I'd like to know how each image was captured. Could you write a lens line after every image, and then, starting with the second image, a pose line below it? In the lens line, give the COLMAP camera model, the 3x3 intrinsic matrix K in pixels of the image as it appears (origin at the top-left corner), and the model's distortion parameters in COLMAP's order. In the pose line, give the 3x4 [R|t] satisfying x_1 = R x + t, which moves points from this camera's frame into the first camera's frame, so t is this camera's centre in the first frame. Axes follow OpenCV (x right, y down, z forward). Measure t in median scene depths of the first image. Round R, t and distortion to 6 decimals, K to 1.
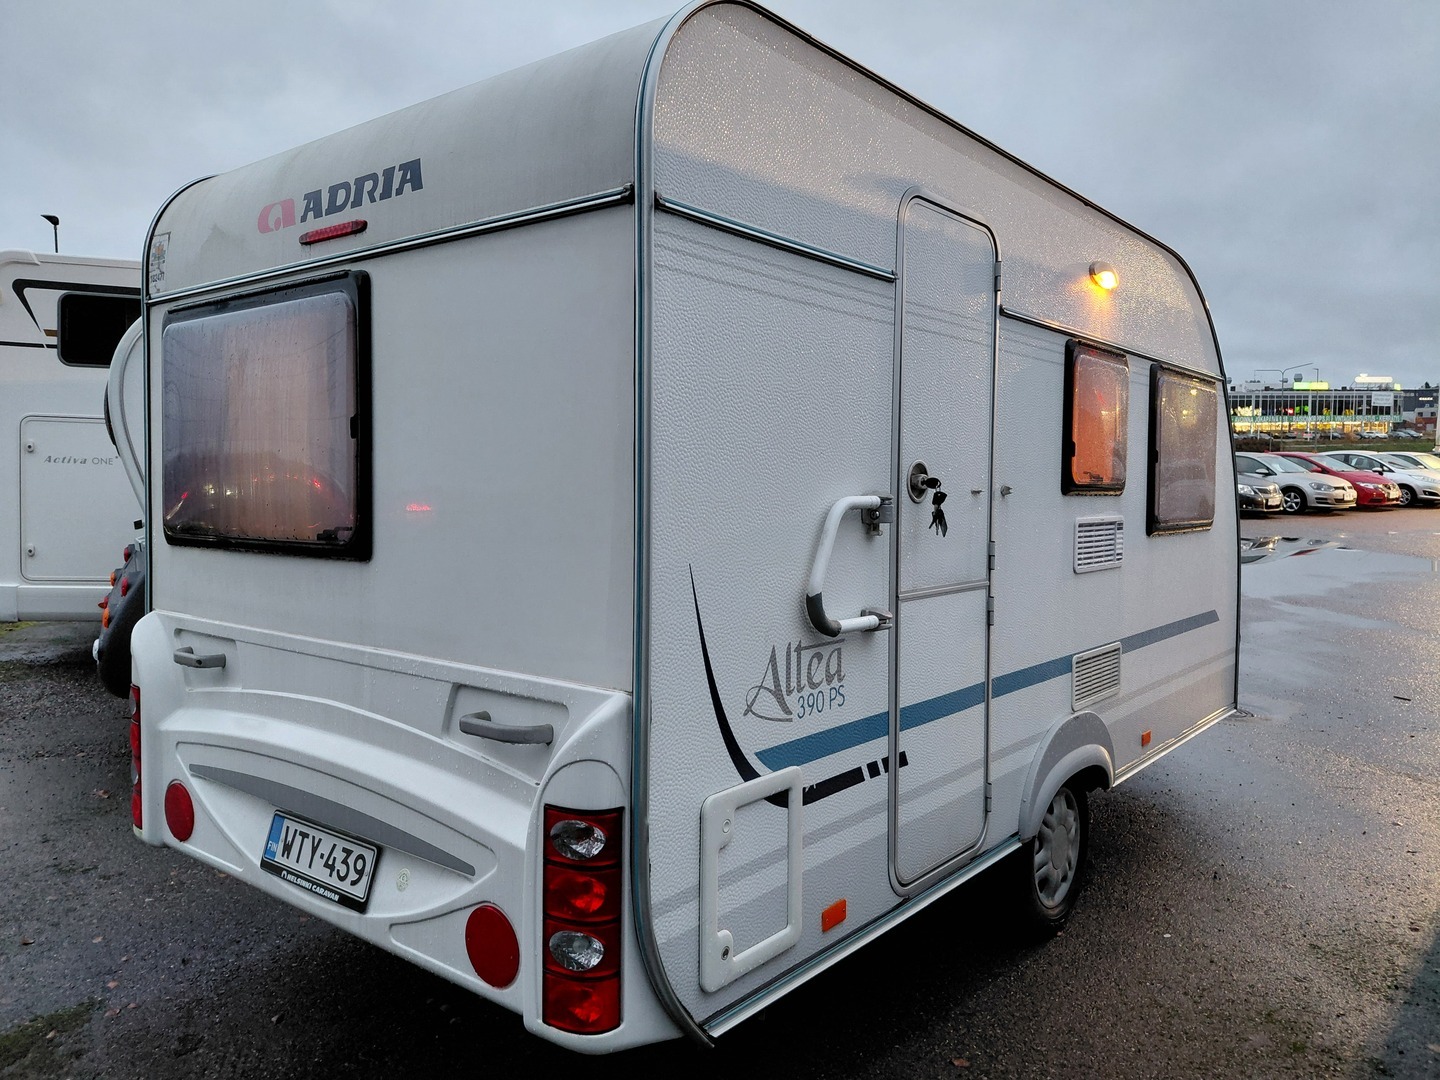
lens RADIAL K [[1061.2, 0, 720.0], [0, 1061.2, 540.0], [0, 0, 1]] dist [0.149278, -0.343458]
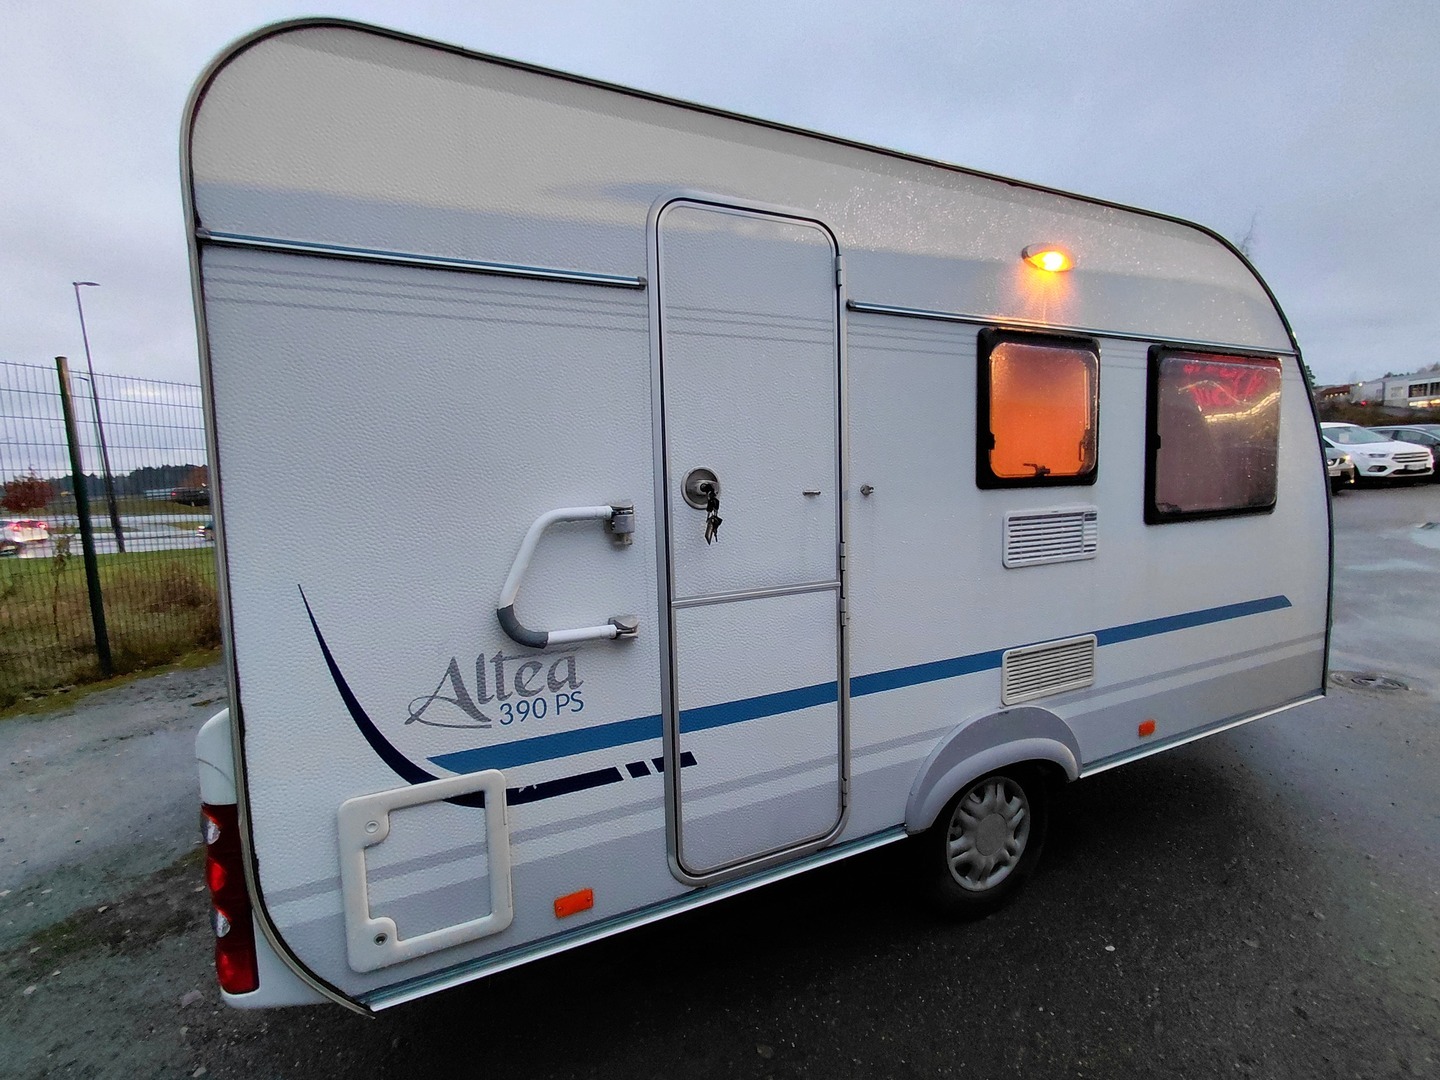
lens RADIAL K [[550.0, 0, 720.0], [0, 550.0, 540.0], [0, 0, 1]] dist [-0.004292, 0.000022]
pose [[0.868102, -0.001759, -0.496382, 0.530588], [0.022551, 0.999101, 0.035898, -0.028136], [0.495873, -0.042357, 0.867362, 0.651100]]
